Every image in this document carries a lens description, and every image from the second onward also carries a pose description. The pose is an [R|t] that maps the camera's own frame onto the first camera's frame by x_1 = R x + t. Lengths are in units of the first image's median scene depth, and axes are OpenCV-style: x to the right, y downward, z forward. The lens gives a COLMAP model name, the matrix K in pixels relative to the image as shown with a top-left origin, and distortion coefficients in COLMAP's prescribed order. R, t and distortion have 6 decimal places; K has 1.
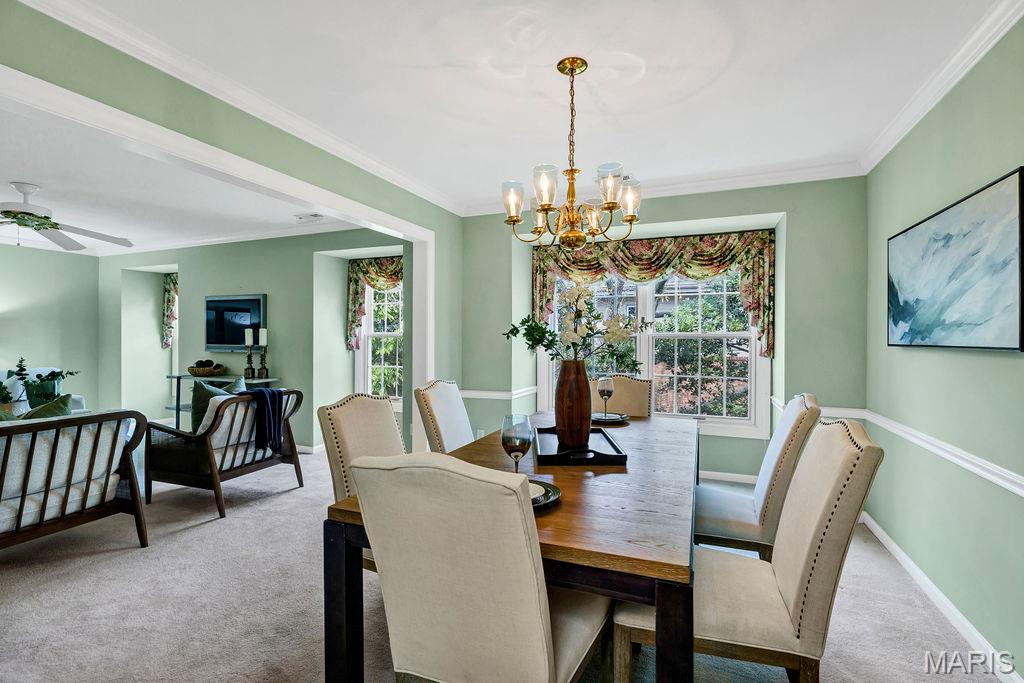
lens RADIAL K [[465.2, 0, 520.5], [0, 465.2, 341.6], [0, 0, 1]] dist [-0.000913, 0.001902]
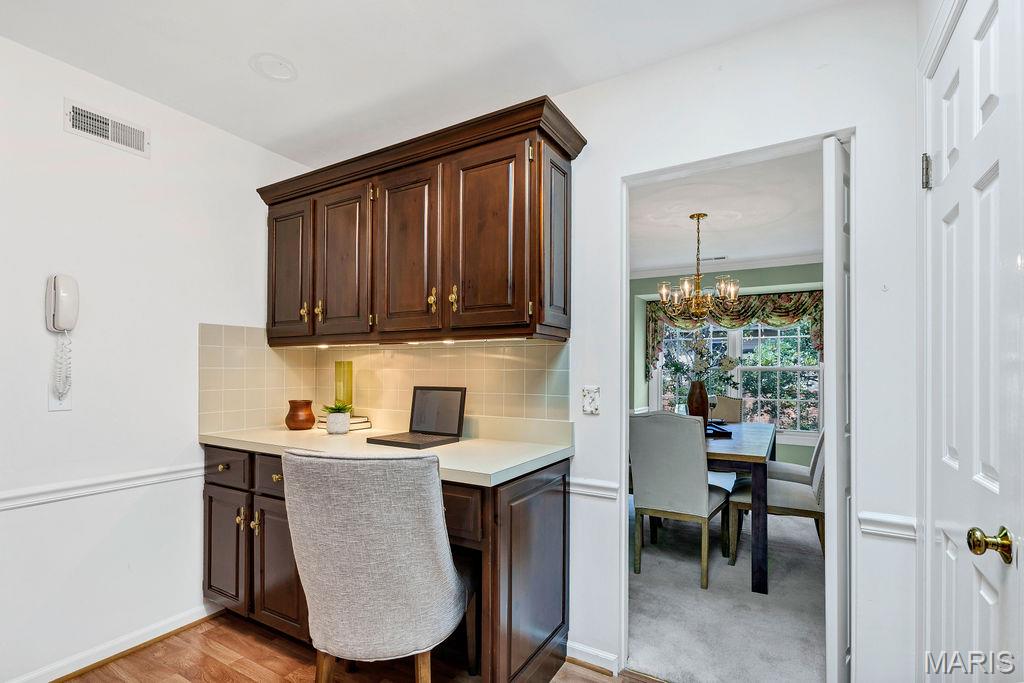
lens RADIAL K [[465.2, 0, 528.9], [0, 465.2, 371.0], [0, 0, 1]] dist [-0.000913, 0.001902]
pose [[0.990792, 0.006063, -0.135254, -0.141343], [-0.007290, 0.999937, -0.008583, 0.010274], [0.135194, 0.009490, 0.990774, -0.415361]]
